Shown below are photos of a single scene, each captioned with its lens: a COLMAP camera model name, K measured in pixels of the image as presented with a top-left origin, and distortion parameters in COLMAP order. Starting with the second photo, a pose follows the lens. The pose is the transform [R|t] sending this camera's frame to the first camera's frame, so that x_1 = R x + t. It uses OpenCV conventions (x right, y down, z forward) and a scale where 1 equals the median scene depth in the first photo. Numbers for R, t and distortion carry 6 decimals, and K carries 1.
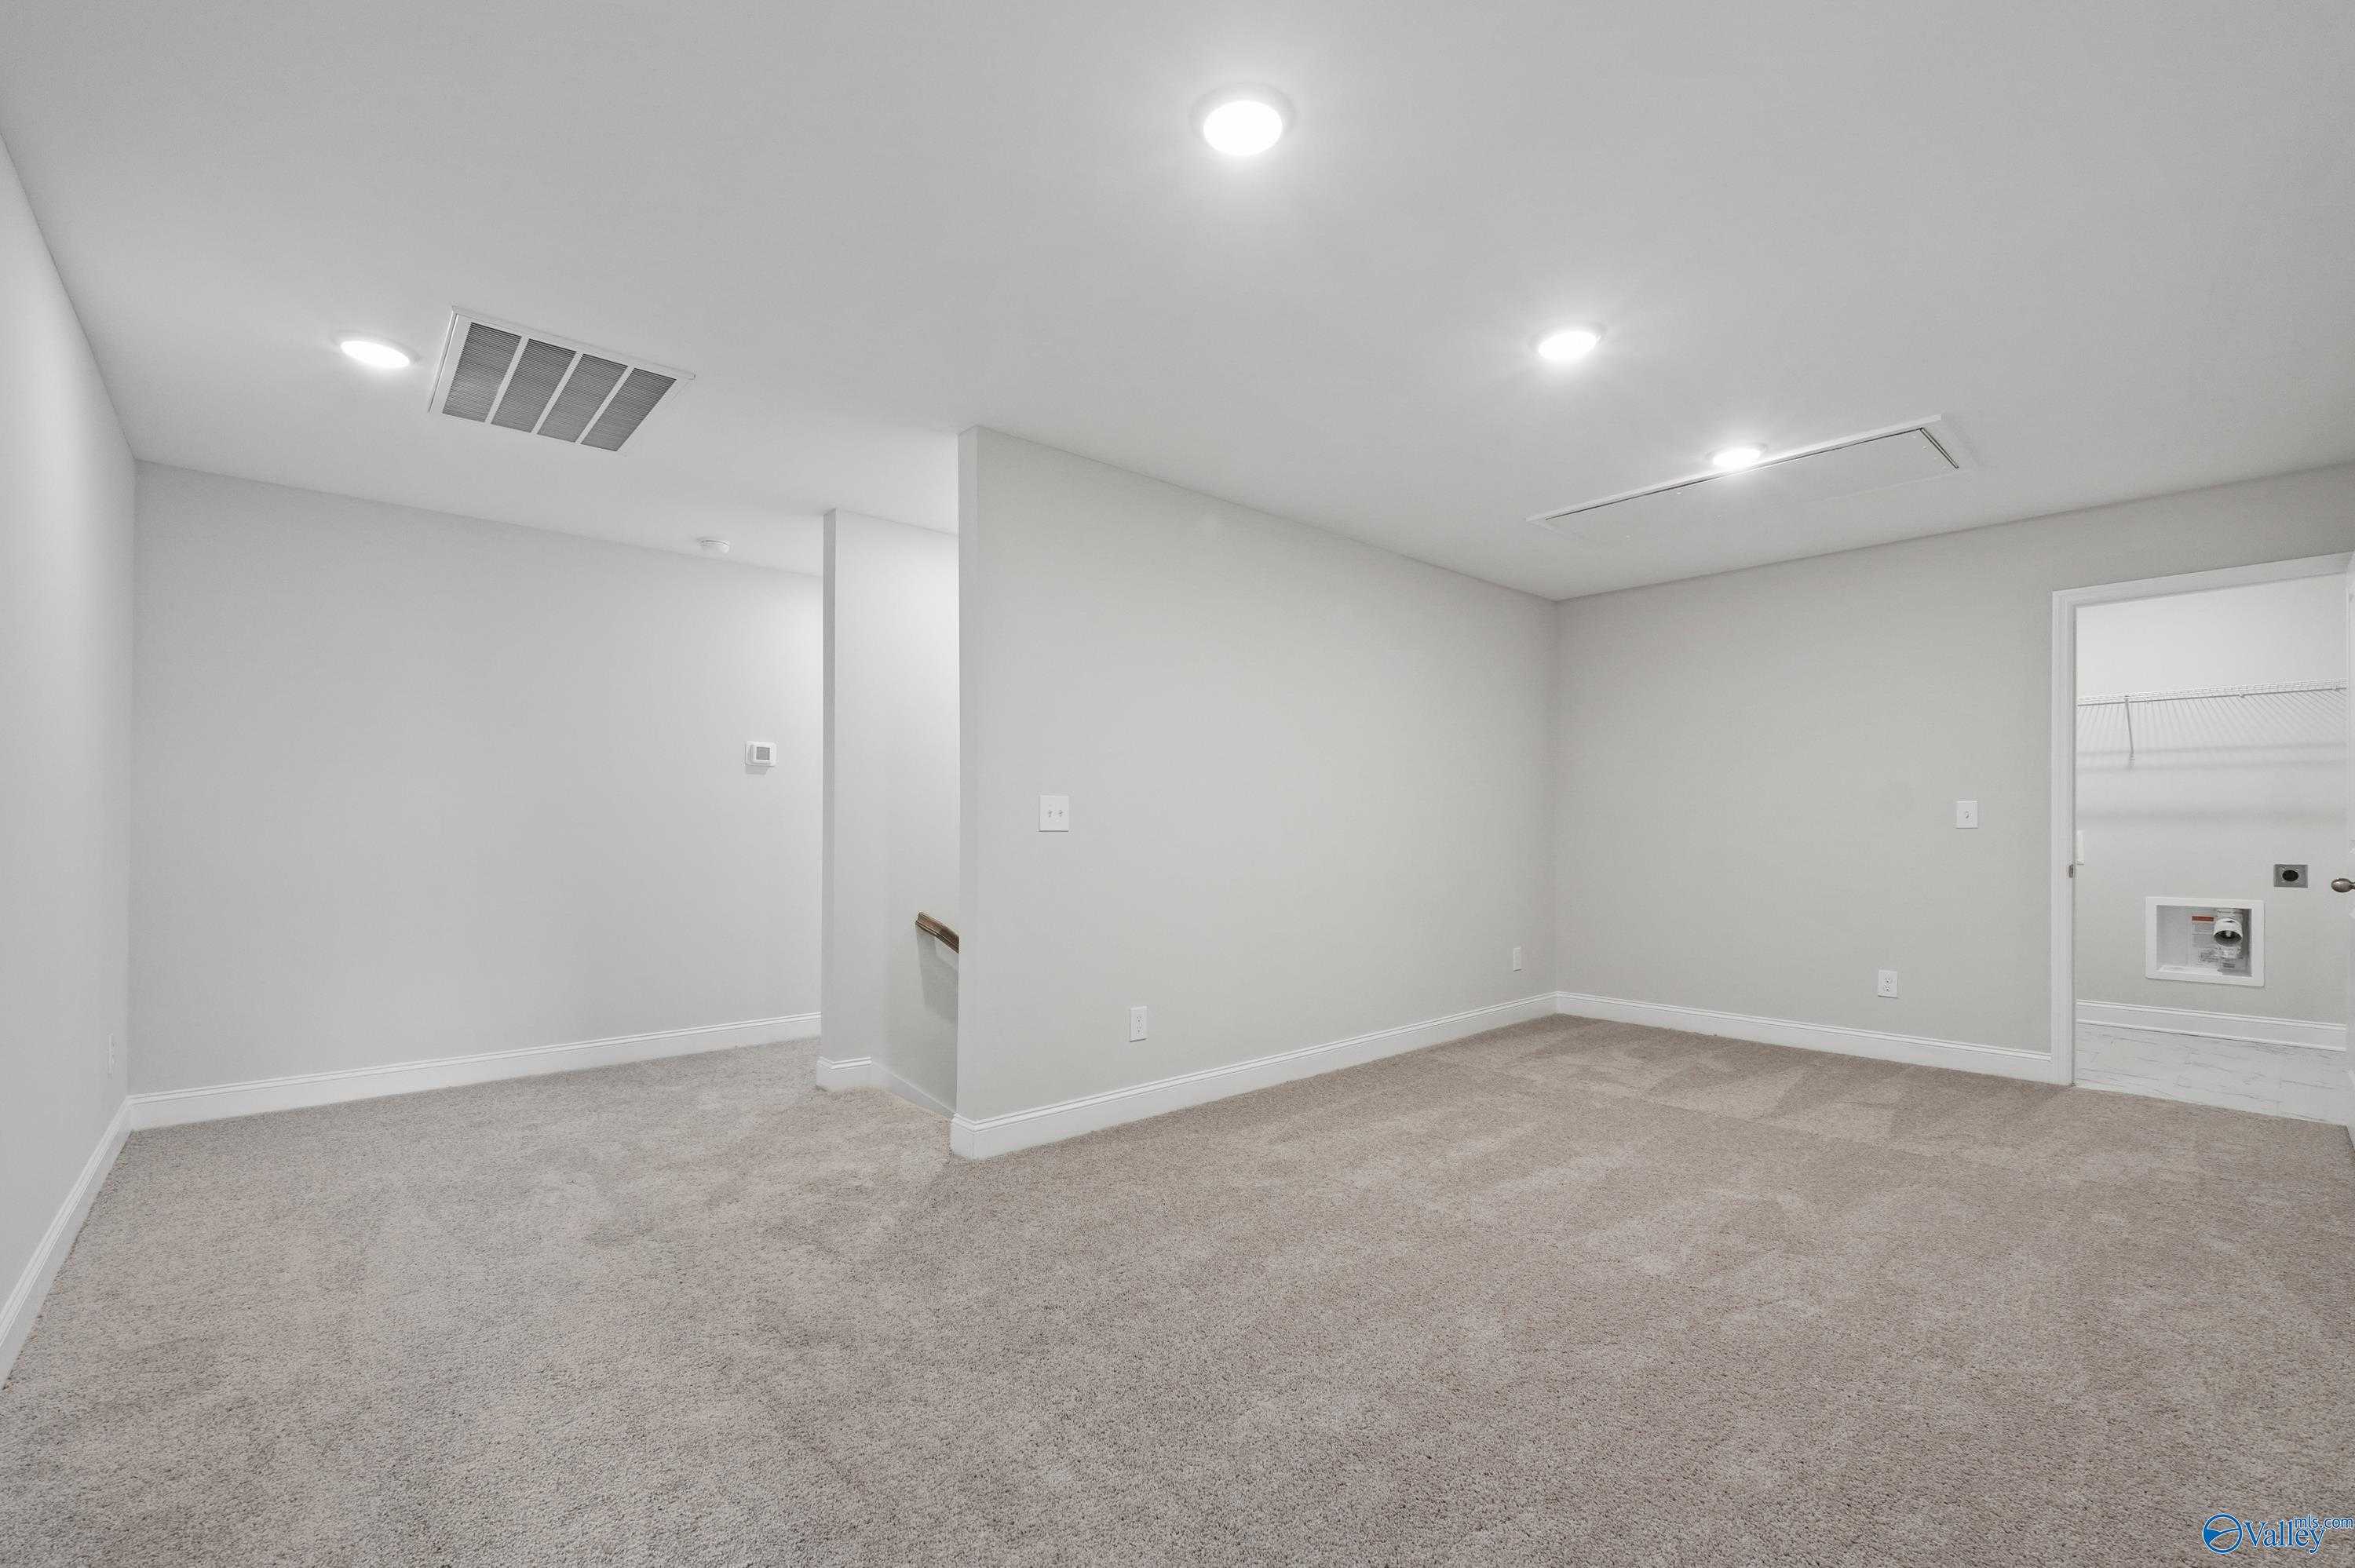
lens RADIAL K [[983.7, 0, 1182.9], [0, 983.7, 822.8], [0, 0, 1]] dist [-0.011860, 0.000575]
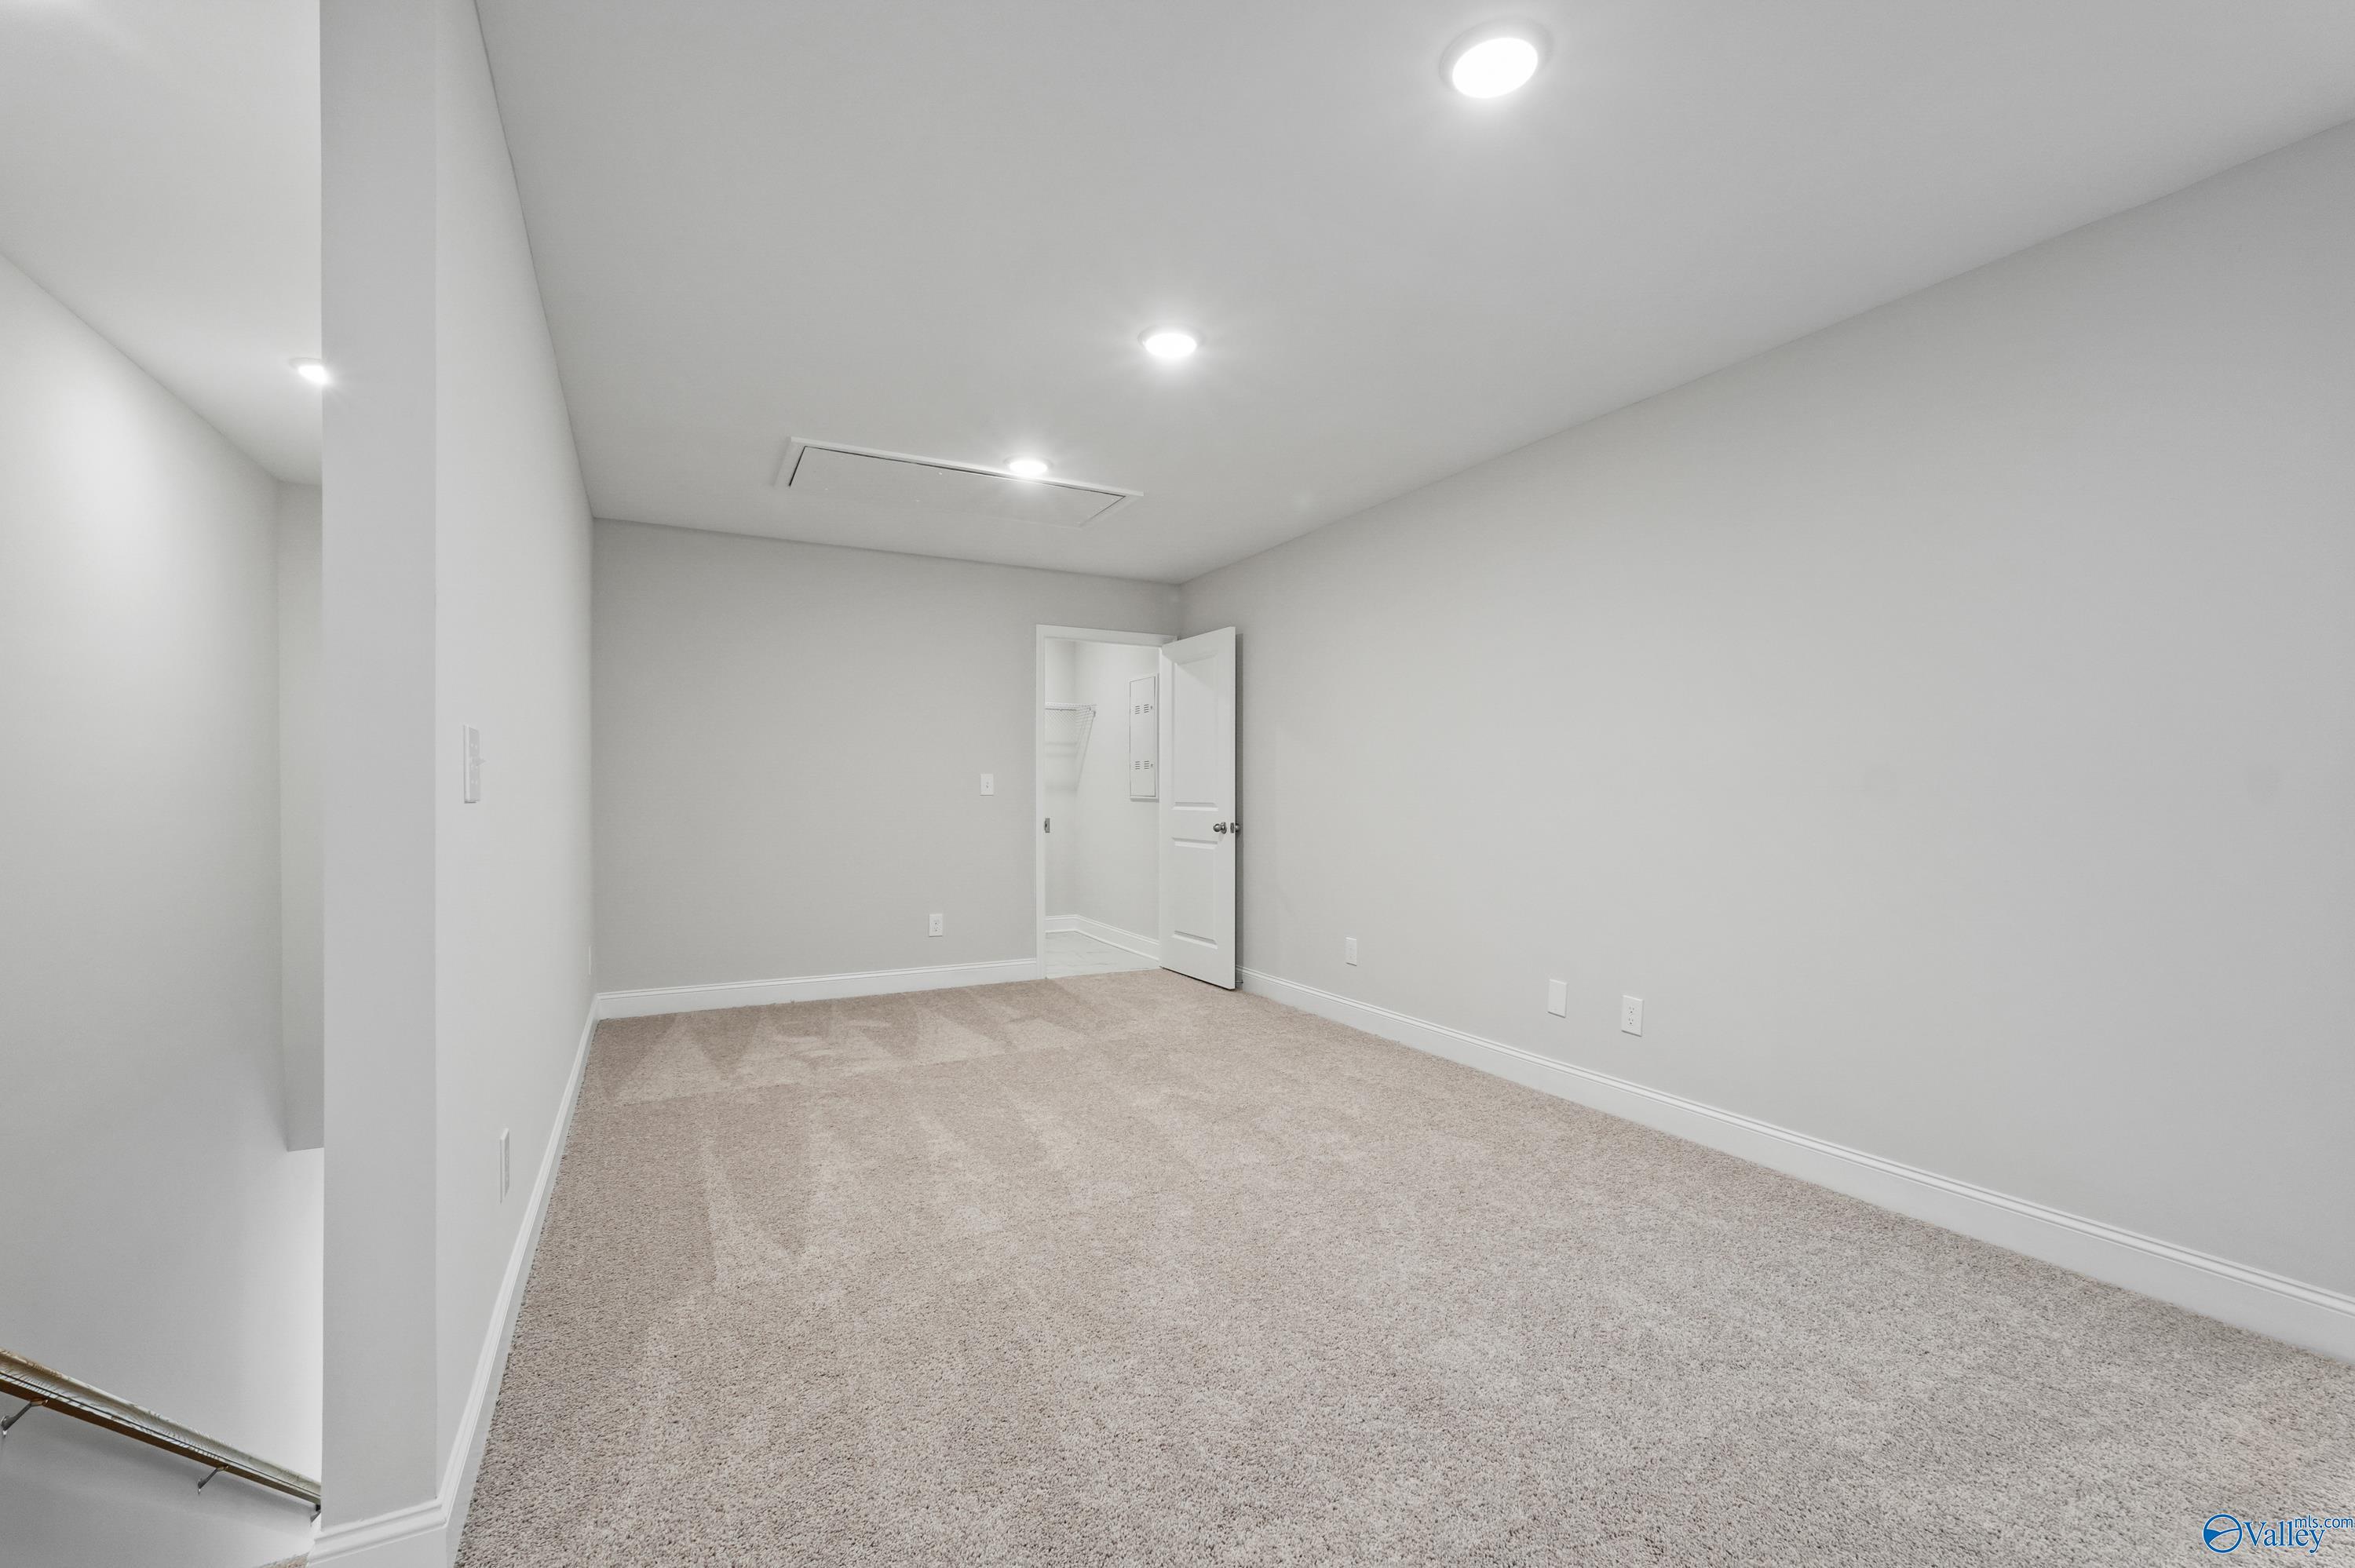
lens RADIAL K [[983.7, 0, 1165.0], [0, 983.7, 789.0], [0, 0, 1]] dist [-0.011860, 0.000575]
pose [[0.243013, 0.009175, 0.969980, -0.442639], [-0.005844, 0.999951, -0.007994, 0.006804], [-0.970005, -0.003725, 0.243055, 0.507734]]
